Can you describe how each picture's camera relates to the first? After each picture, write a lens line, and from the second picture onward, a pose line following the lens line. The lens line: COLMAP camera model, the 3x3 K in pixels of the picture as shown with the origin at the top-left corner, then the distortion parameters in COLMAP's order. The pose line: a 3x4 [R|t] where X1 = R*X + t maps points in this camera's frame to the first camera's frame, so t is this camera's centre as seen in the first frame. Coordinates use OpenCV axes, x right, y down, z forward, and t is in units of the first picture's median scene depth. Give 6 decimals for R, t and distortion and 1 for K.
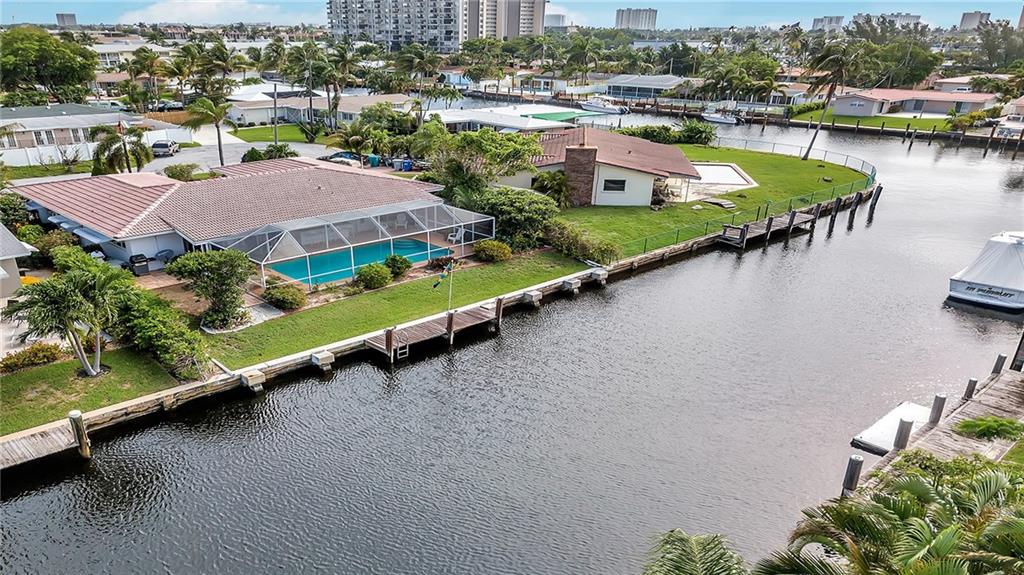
lens RADIAL K [[949.5, 0, 511.4], [0, 949.5, 286.9], [0, 0, 1]] dist [0.007860, 0.000000]
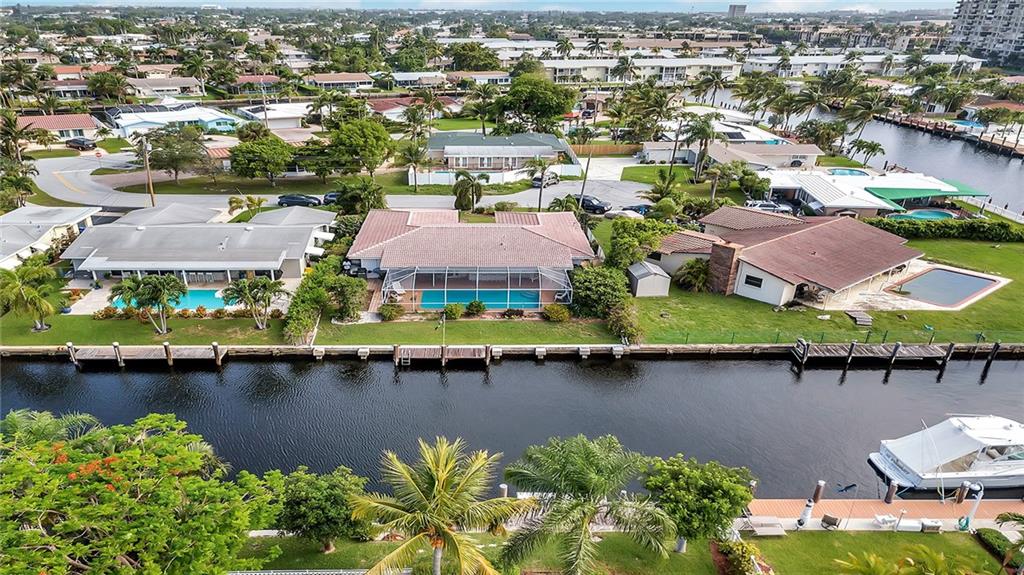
lens RADIAL K [[949.5, 0, 514.8], [0, 949.5, 287.0], [0, 0, 1]] dist [0.007860, 0.000000]
pose [[0.685242, 0.235528, -0.689181, 0.897888], [-0.189868, 0.971316, 0.143165, -0.265123], [0.703131, 0.032751, 0.710305, -0.063629]]
